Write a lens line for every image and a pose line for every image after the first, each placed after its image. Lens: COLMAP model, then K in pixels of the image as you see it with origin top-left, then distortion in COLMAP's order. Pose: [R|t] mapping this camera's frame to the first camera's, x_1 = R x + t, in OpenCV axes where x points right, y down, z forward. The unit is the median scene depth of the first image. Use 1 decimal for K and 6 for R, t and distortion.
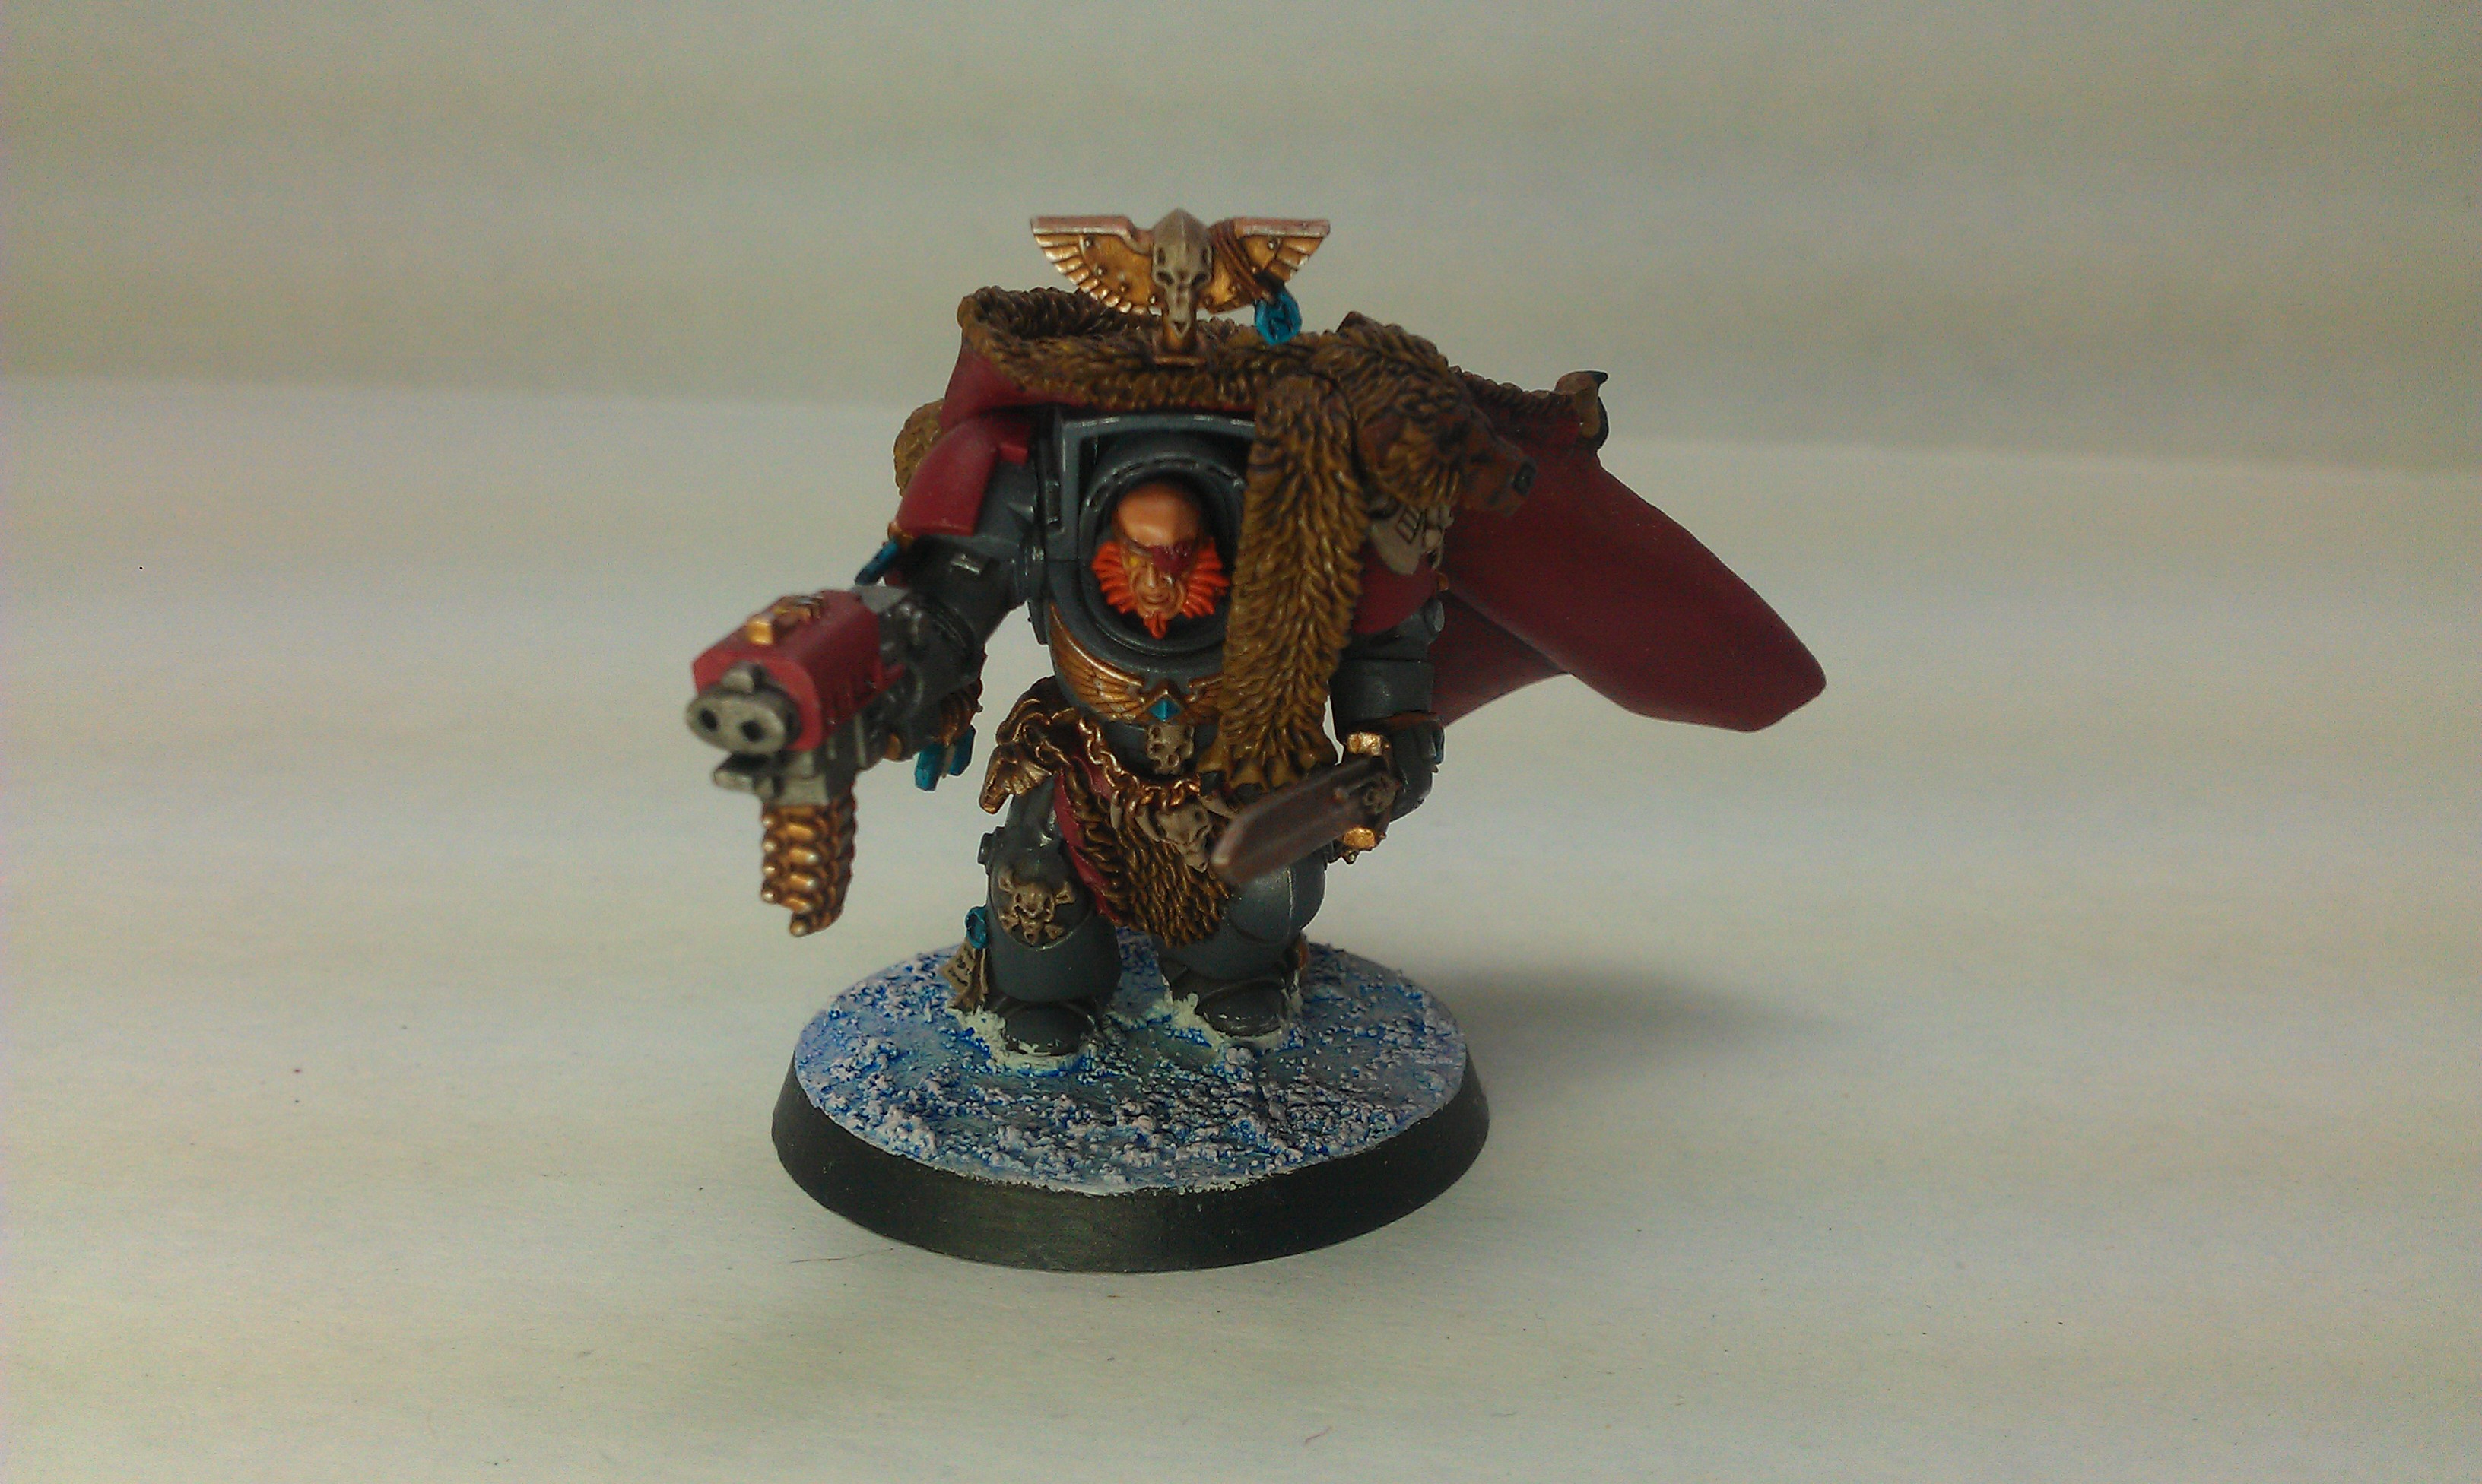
lens RADIAL K [[2798.6, 0, 1237.0], [0, 2798.6, 549.7], [0, 0, 1]] dist [0.012199, 0.007920]
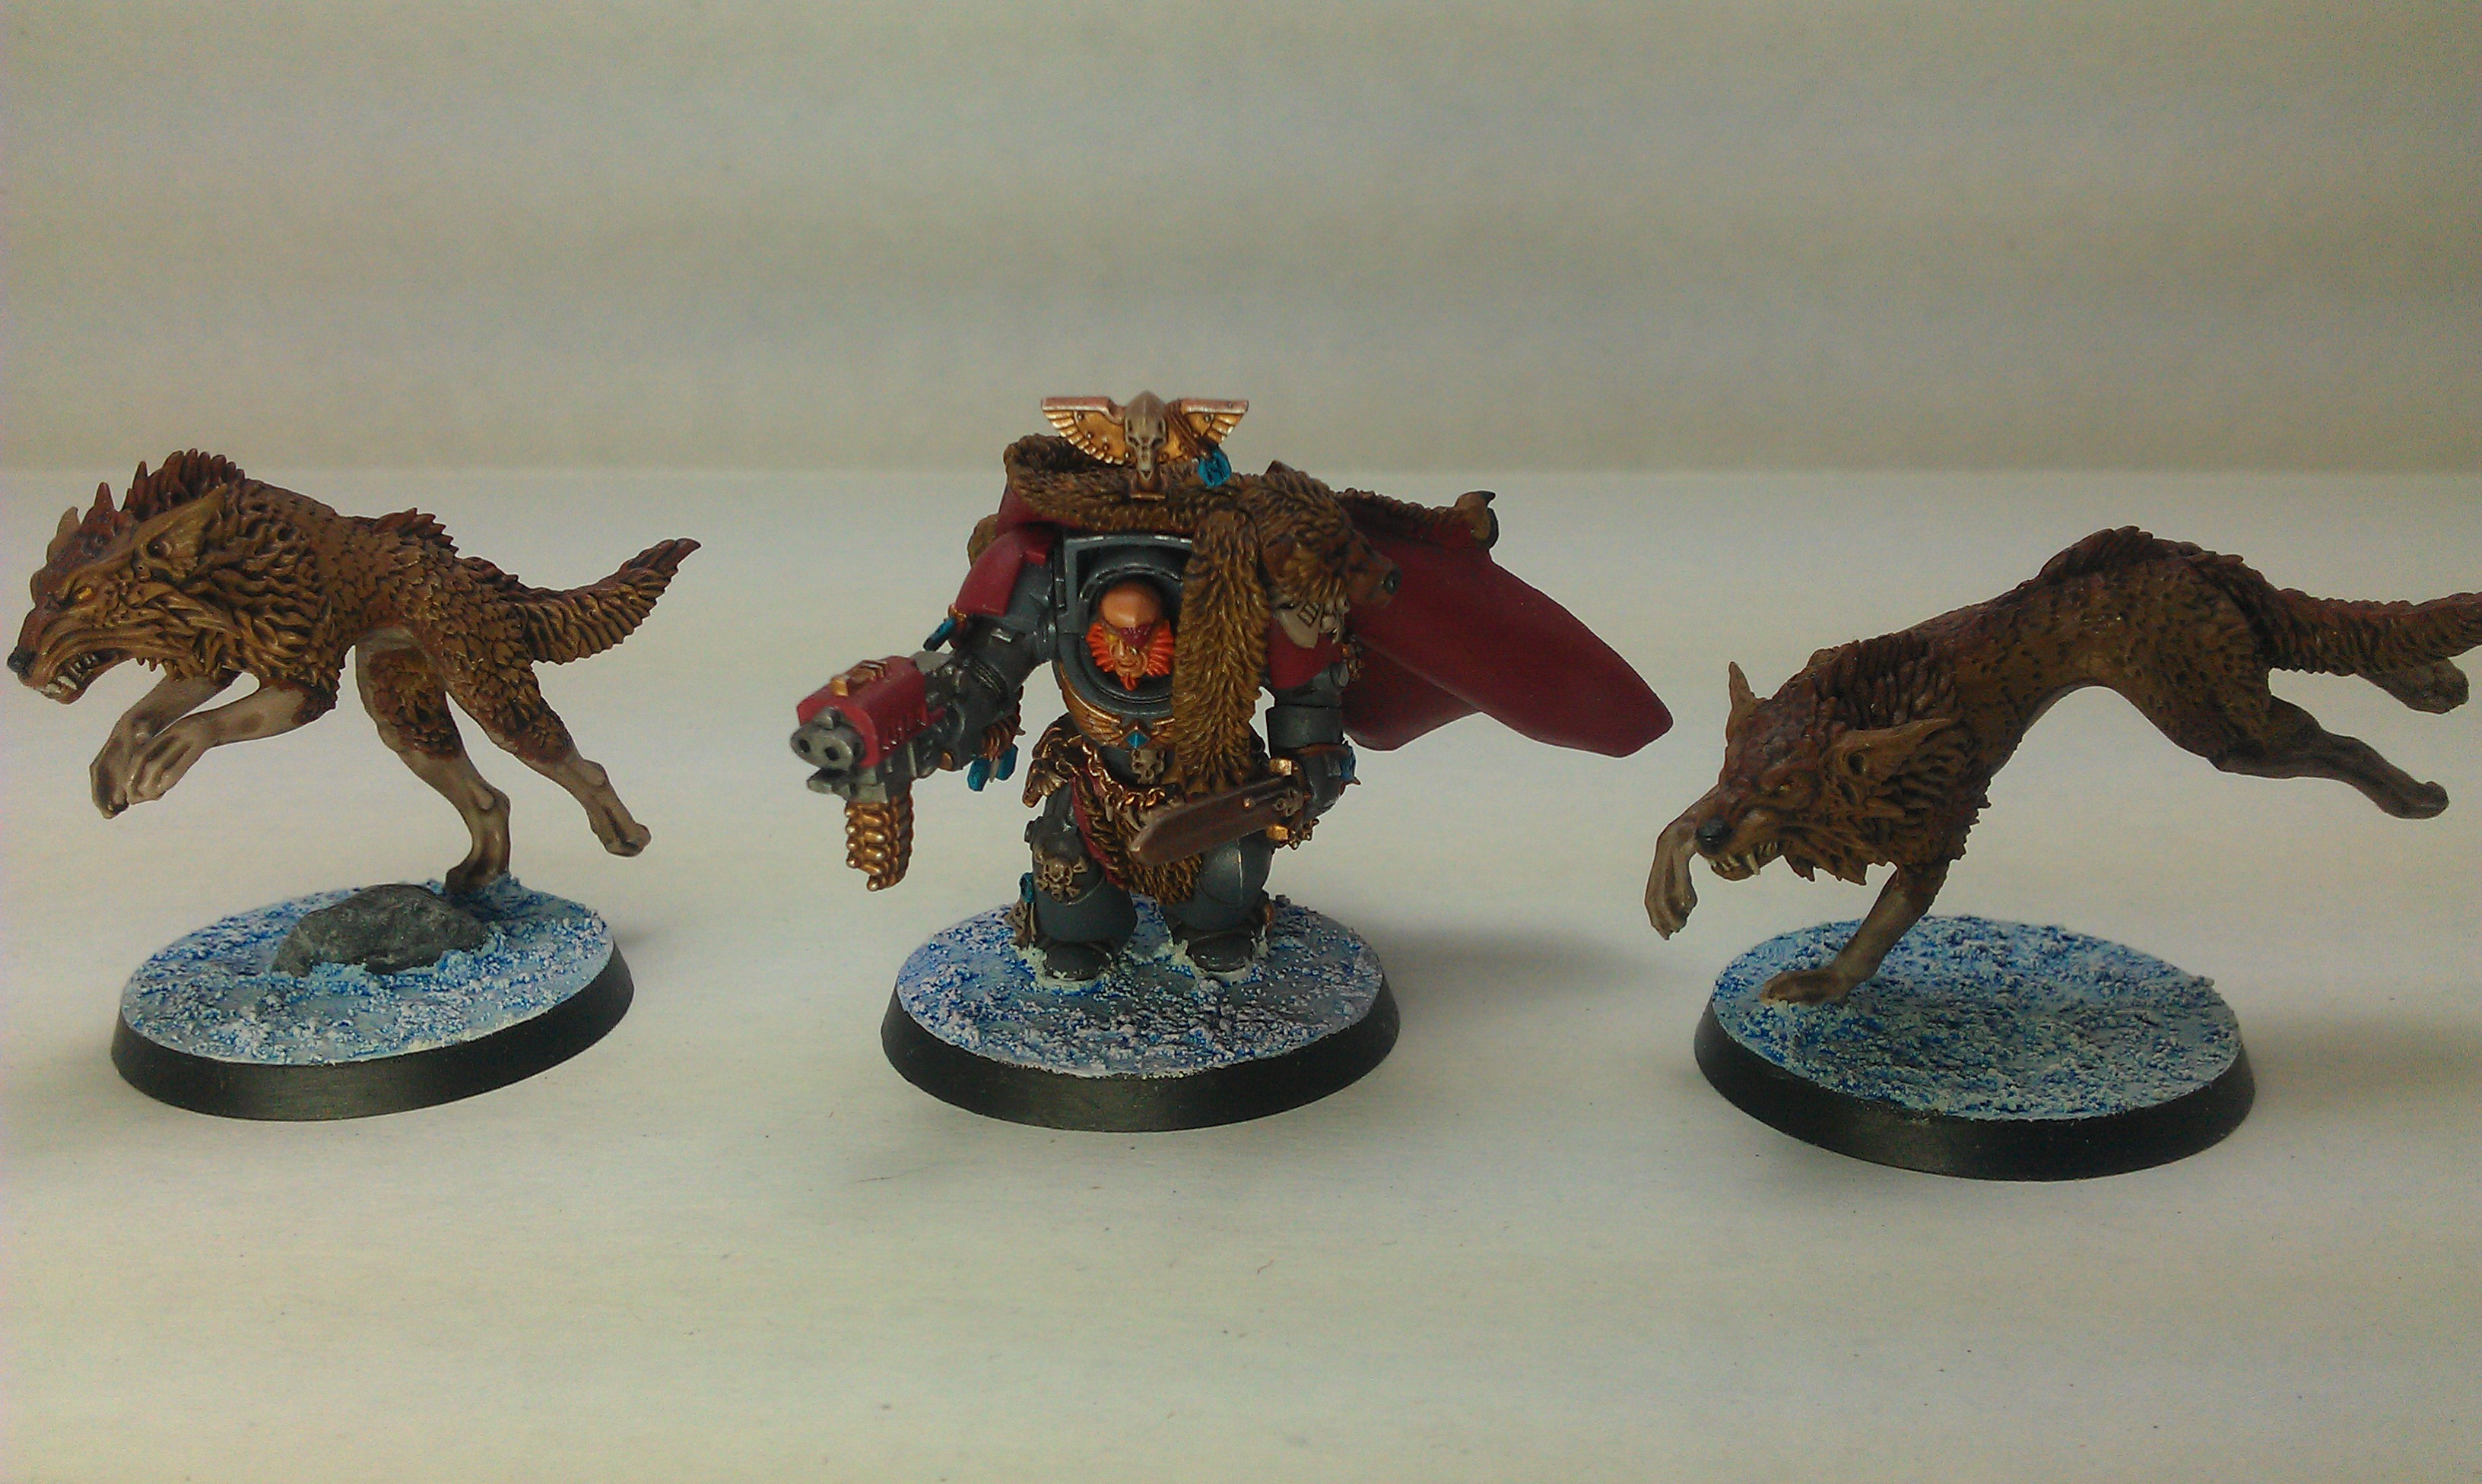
lens RADIAL K [[2798.6, 0, 1237.0], [0, 2798.6, 549.7], [0, 0, 1]] dist [0.012199, 0.007920]
pose [[0.992504, 0.015451, -0.121228, 0.196176], [-0.013524, 0.999769, 0.016701, -0.064124], [0.121458, -0.014937, 0.992484, -0.407502]]
